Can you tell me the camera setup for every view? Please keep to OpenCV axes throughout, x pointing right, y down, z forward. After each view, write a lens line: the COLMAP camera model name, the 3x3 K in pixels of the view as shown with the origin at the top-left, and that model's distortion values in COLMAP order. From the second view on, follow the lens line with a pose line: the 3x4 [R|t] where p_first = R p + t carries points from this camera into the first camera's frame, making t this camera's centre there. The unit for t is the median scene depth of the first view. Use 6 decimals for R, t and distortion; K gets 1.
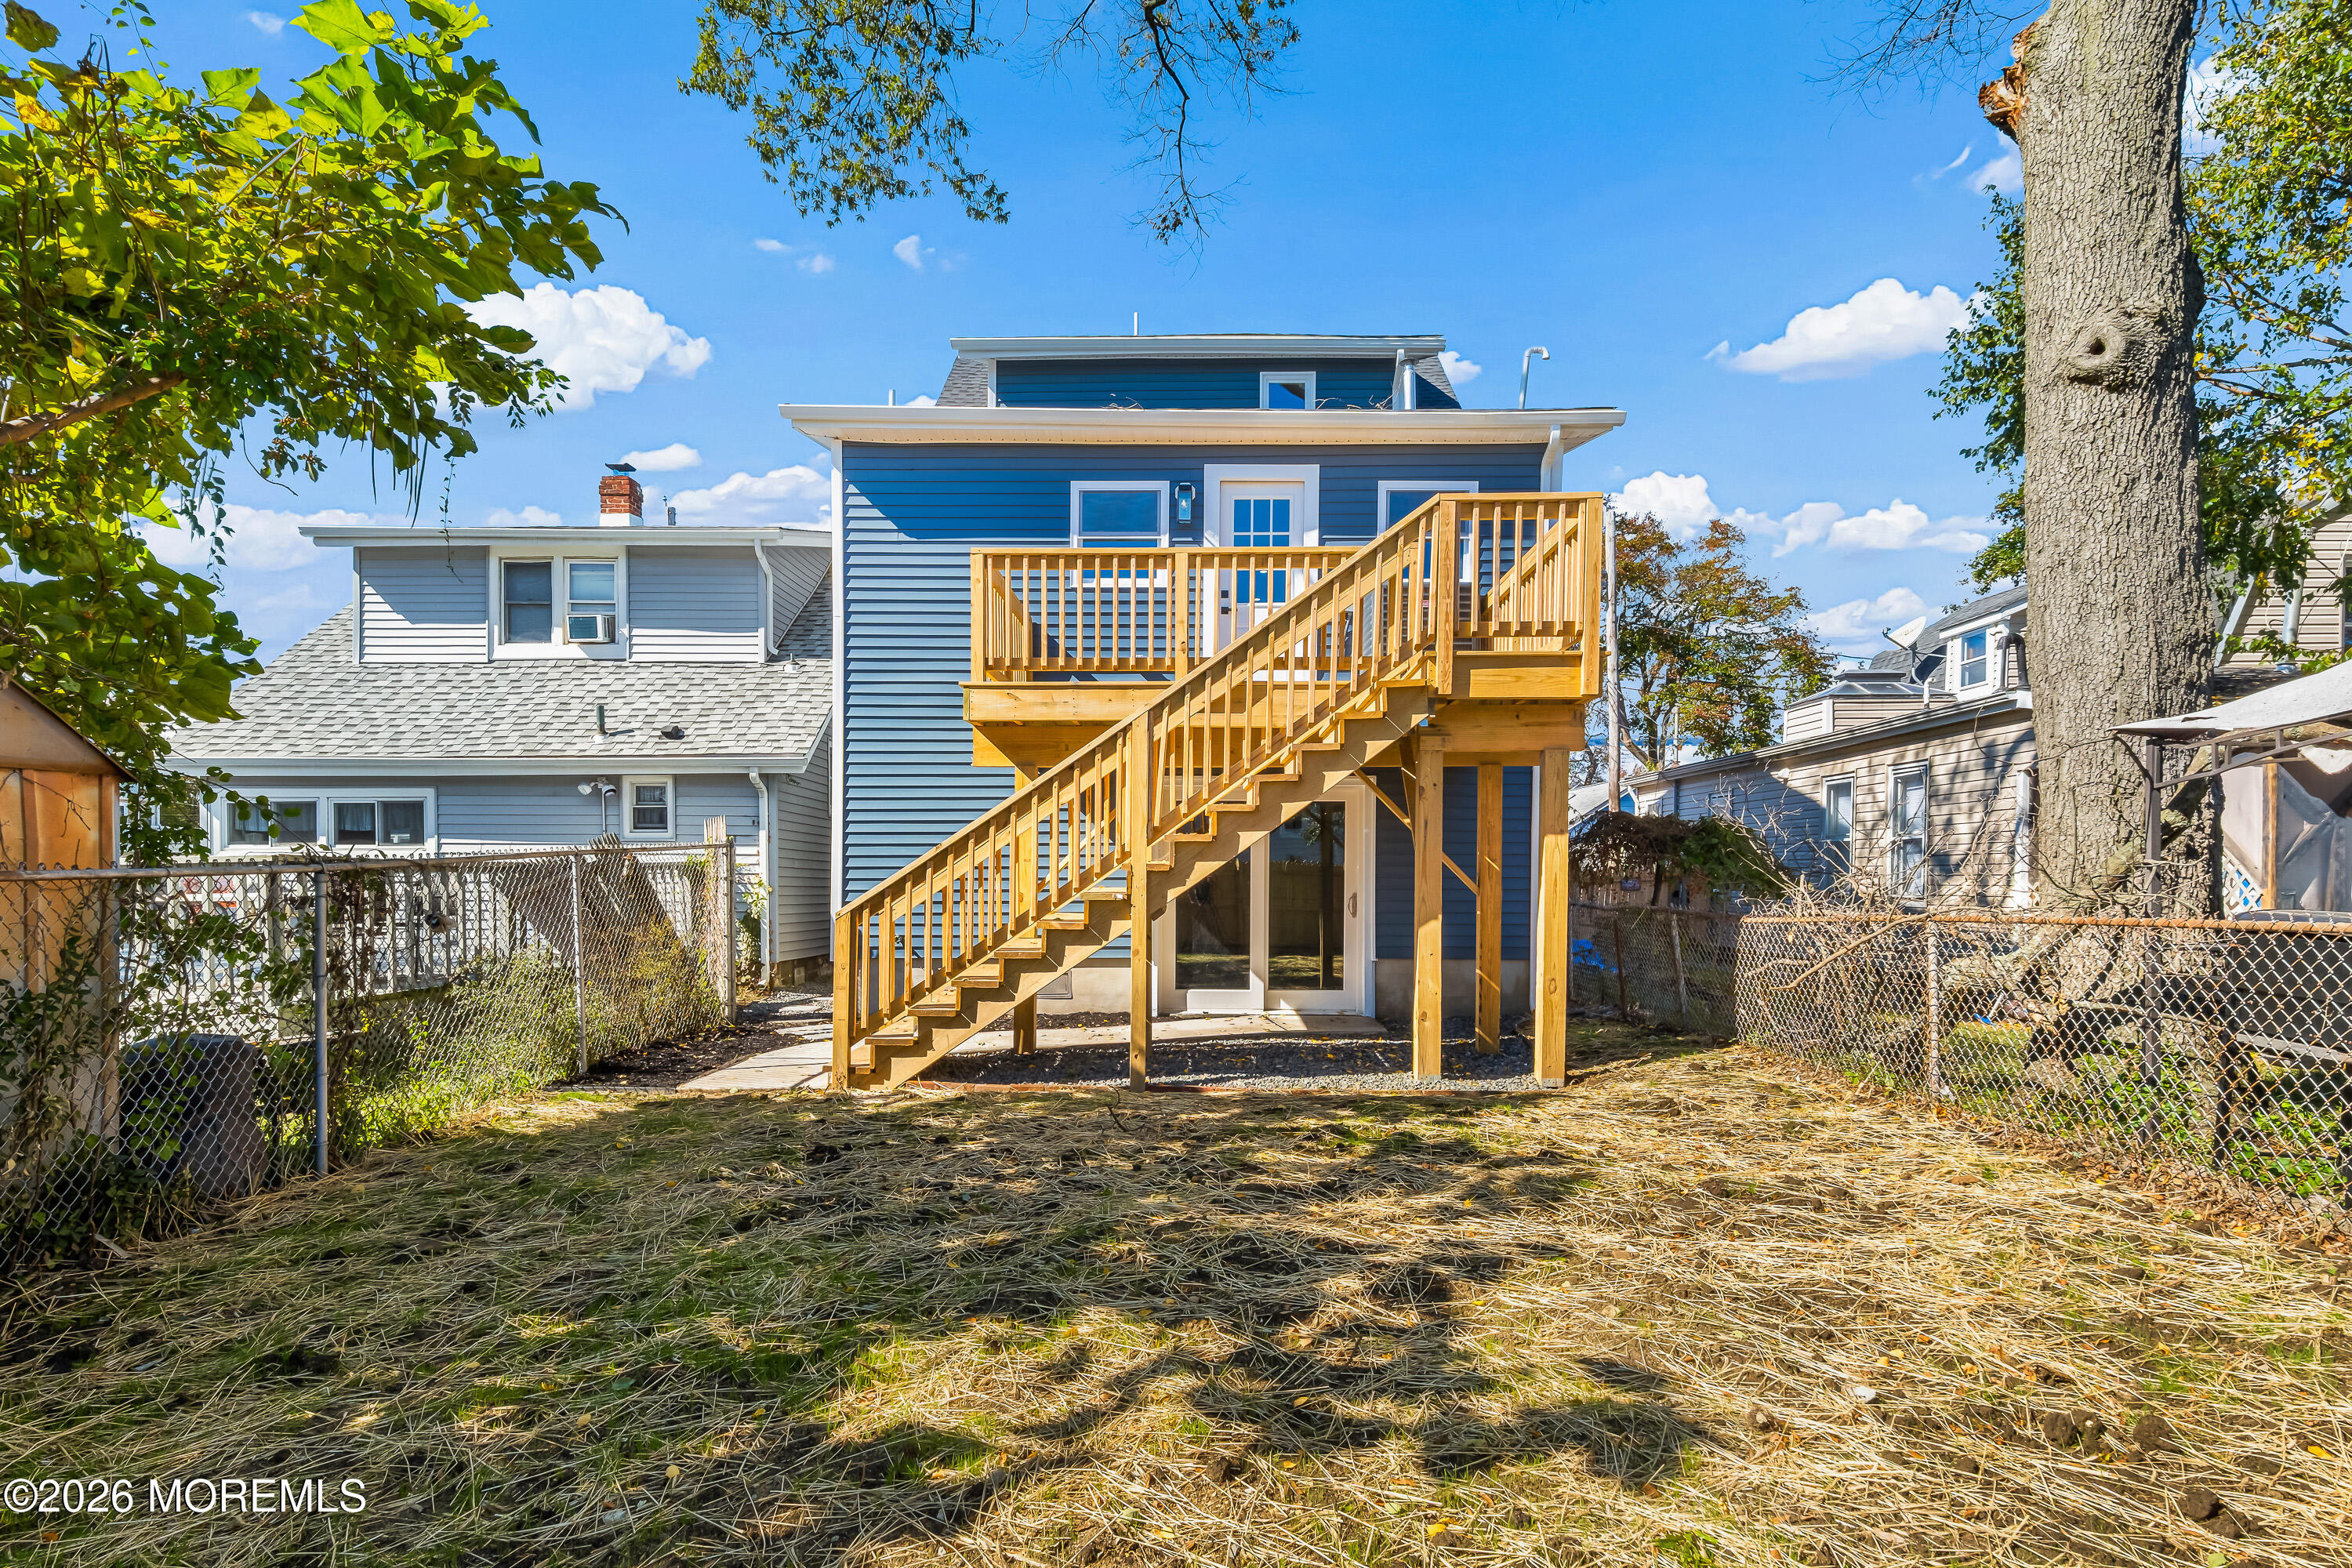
lens RADIAL K [[1160.6, 0, 1176.0], [0, 1160.6, 873.0], [0, 0, 1]] dist [0.010300, -0.000983]
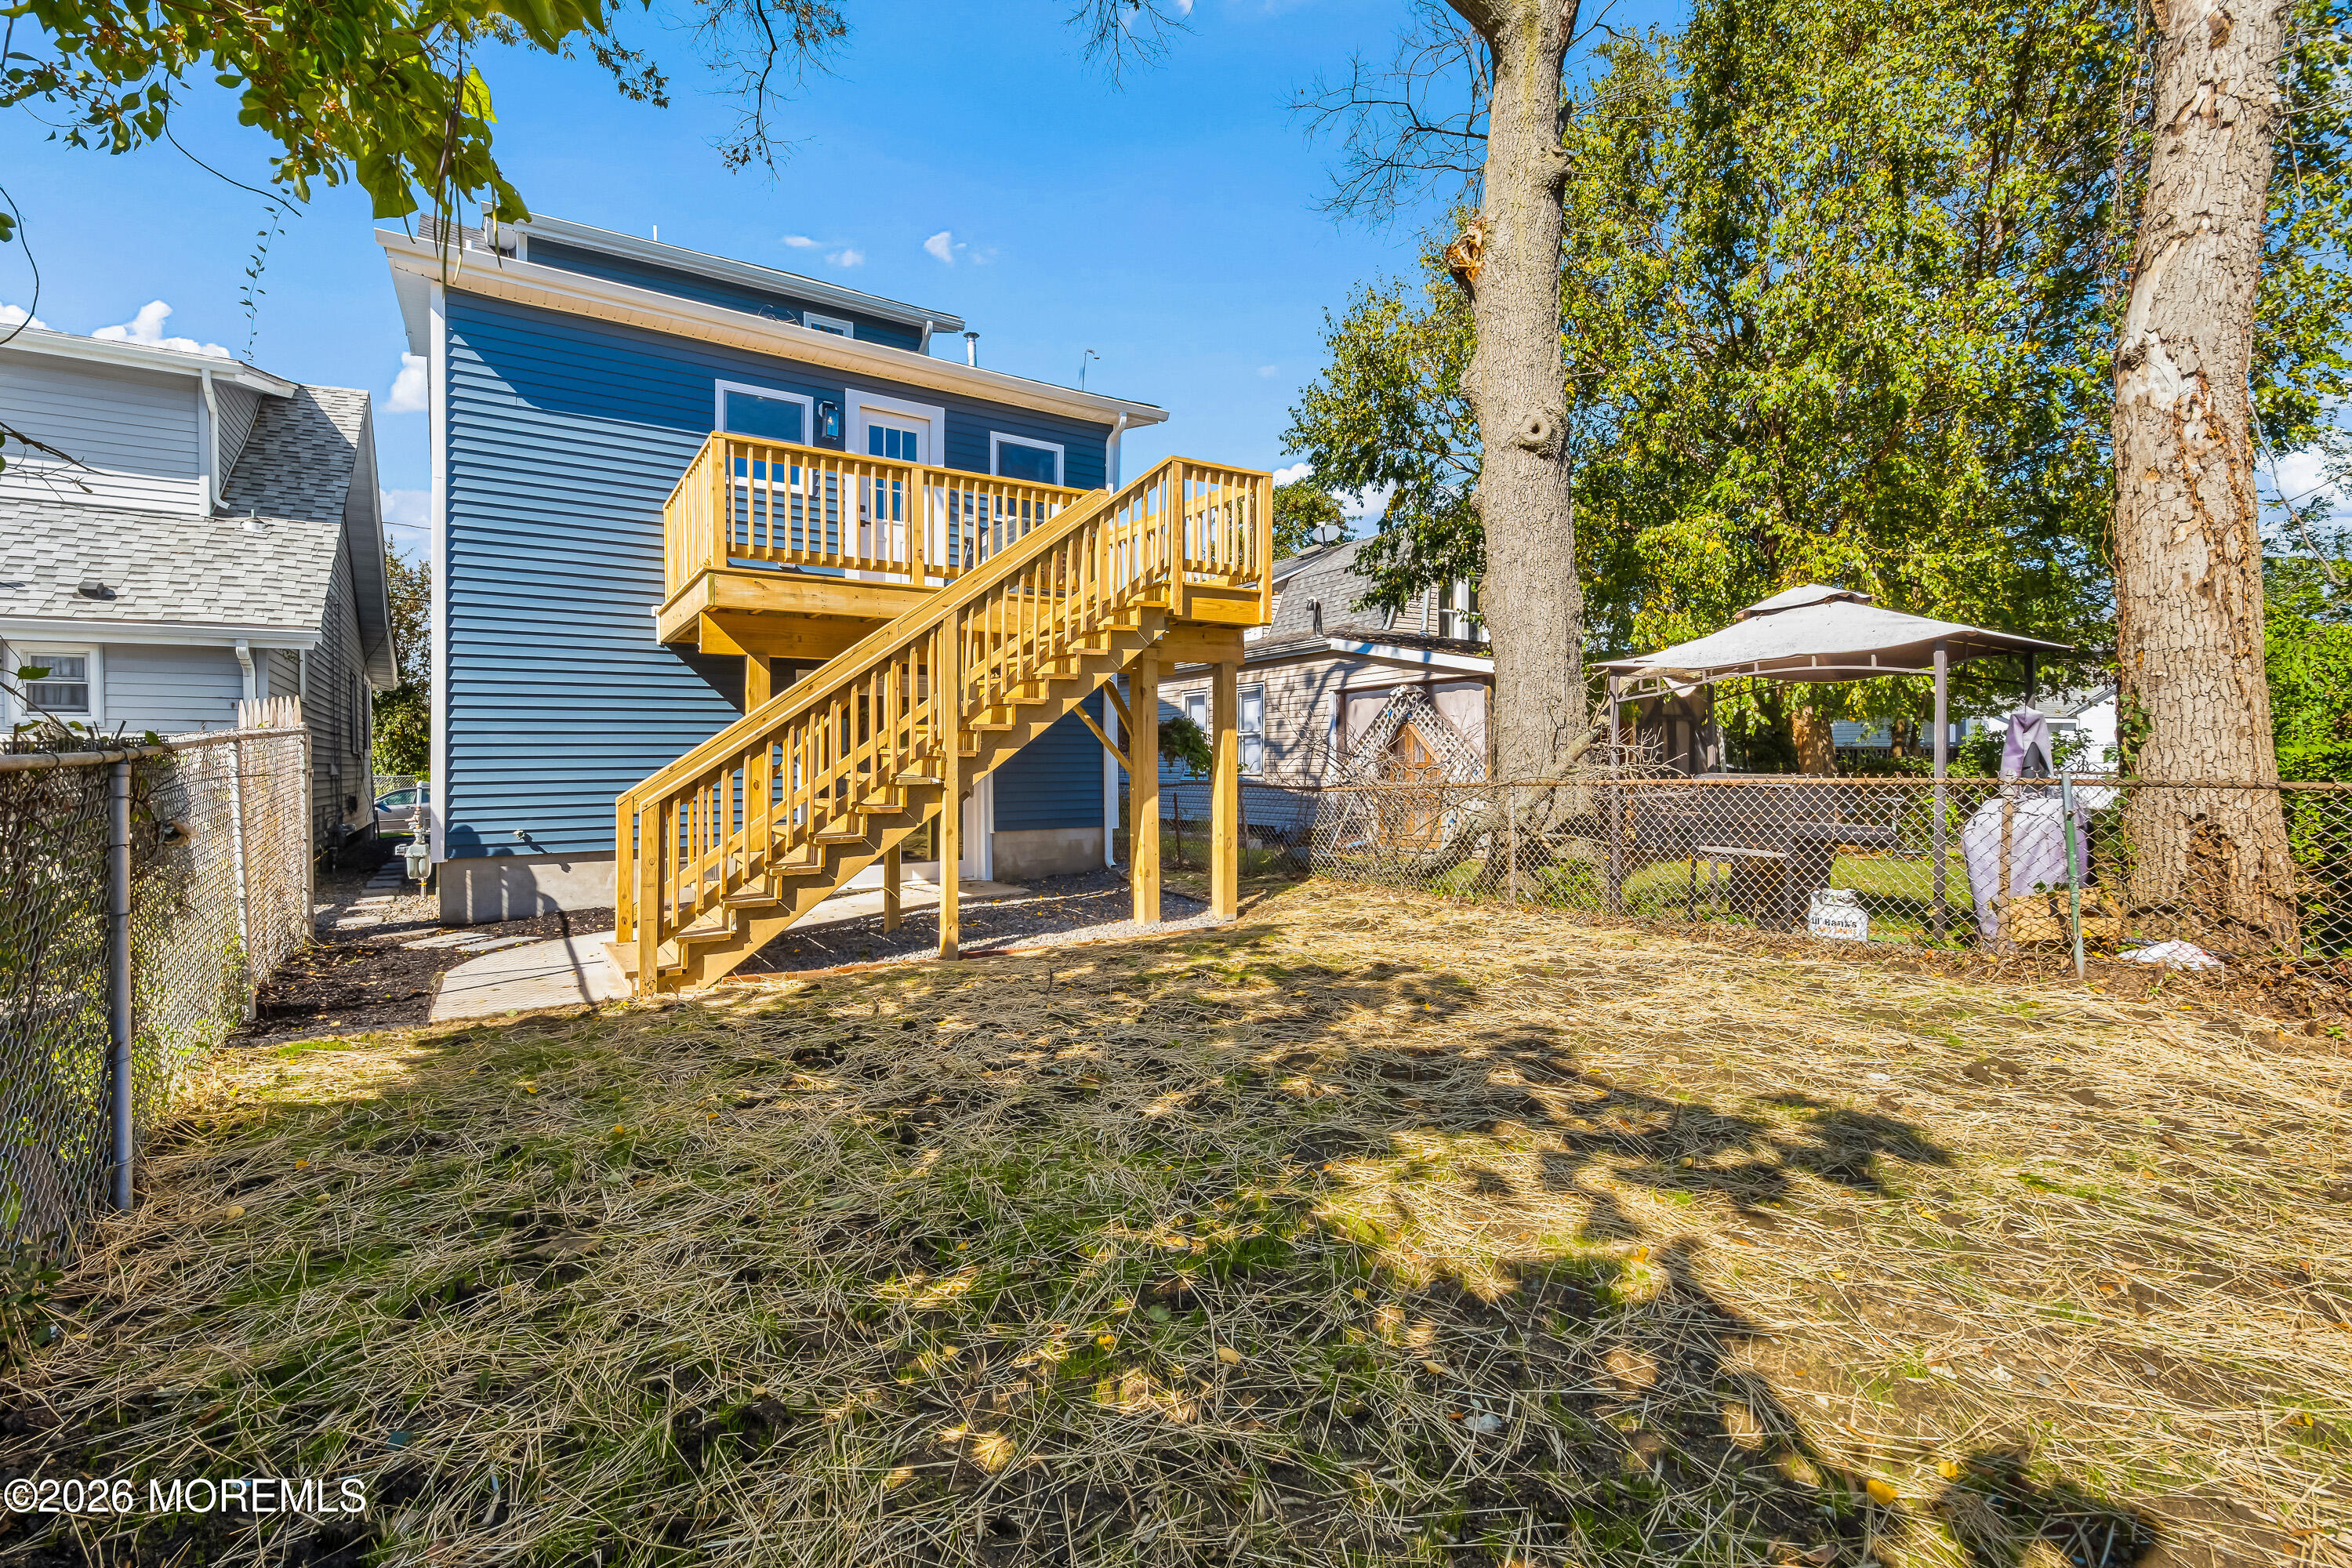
lens RADIAL K [[948.5, 0, 1175.5], [0, 948.5, 750.7], [0, 0, 1]] dist [0.022285, -0.010155]
pose [[0.858611, -0.003222, 0.512617, -0.307866], [0.008394, 0.999935, -0.007775, 0.000882], [-0.512558, 0.010979, 0.858582, 0.126015]]
